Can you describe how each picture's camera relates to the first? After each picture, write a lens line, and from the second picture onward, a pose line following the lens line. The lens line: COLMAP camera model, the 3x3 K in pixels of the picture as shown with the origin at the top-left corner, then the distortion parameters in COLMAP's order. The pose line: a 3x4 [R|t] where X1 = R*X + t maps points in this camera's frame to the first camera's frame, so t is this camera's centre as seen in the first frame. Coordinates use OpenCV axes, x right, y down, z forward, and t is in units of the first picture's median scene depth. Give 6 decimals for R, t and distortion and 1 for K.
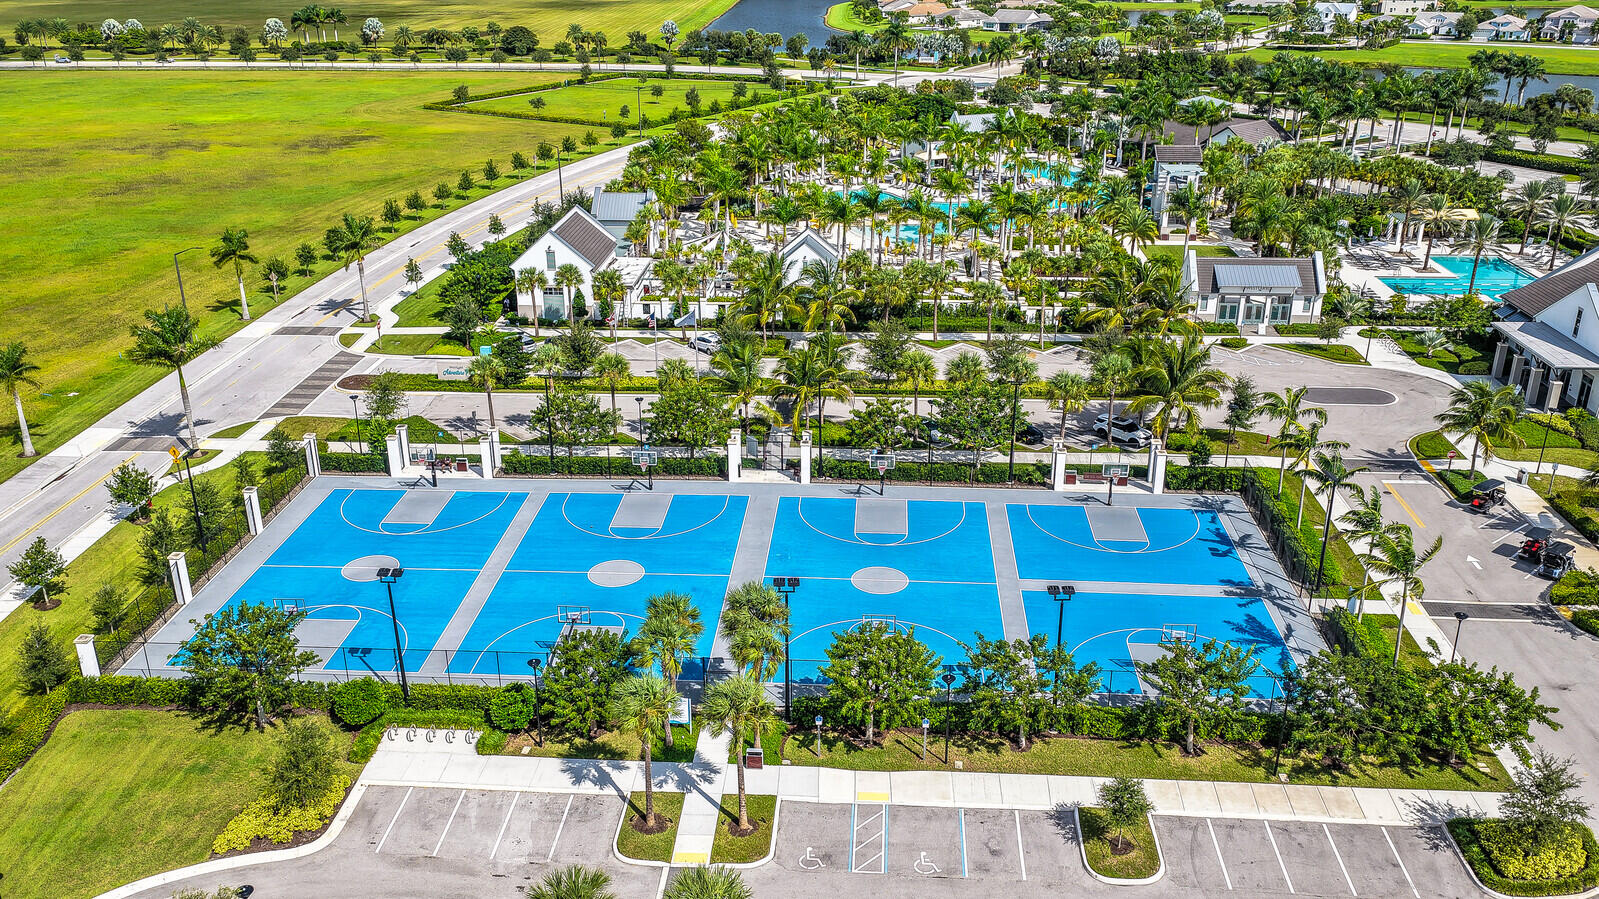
lens RADIAL K [[1328.6, 0, 799.1], [0, 1328.6, 450.4], [0, 0, 1]] dist [-0.007079, 0.022095]
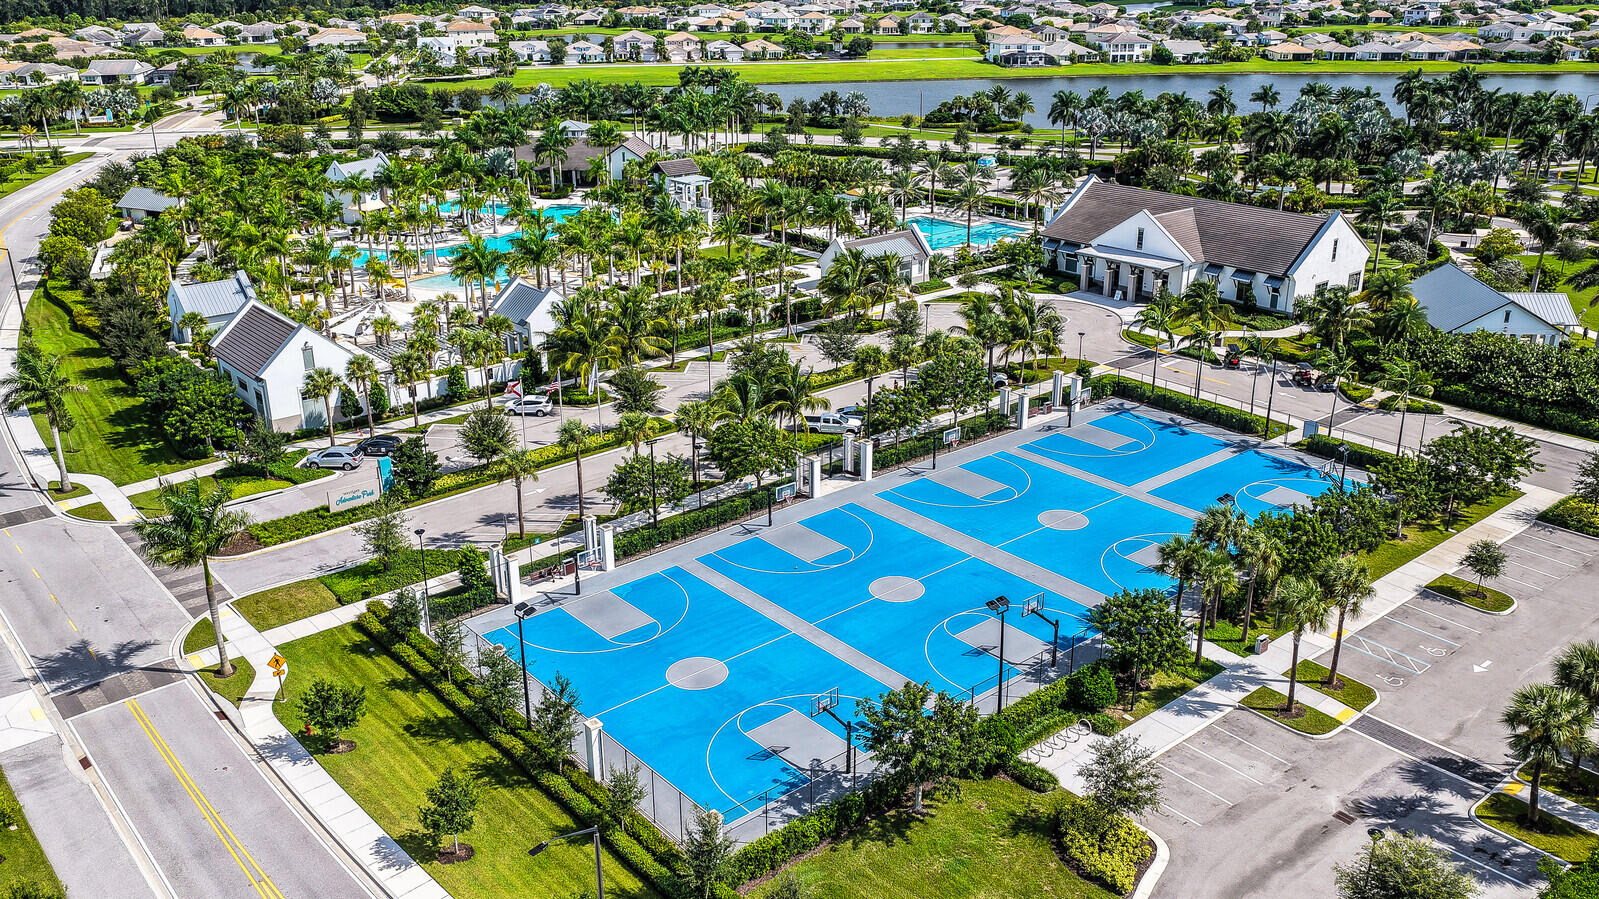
lens RADIAL K [[1328.6, 0, 800.2], [0, 1328.6, 448.8], [0, 0, 1]] dist [-0.007079, 0.022095]
pose [[0.717073, -0.246273, 0.652040, -0.718303], [0.264965, 0.961582, 0.071793, -0.089449], [-0.644670, 0.121287, 0.754778, 0.232267]]
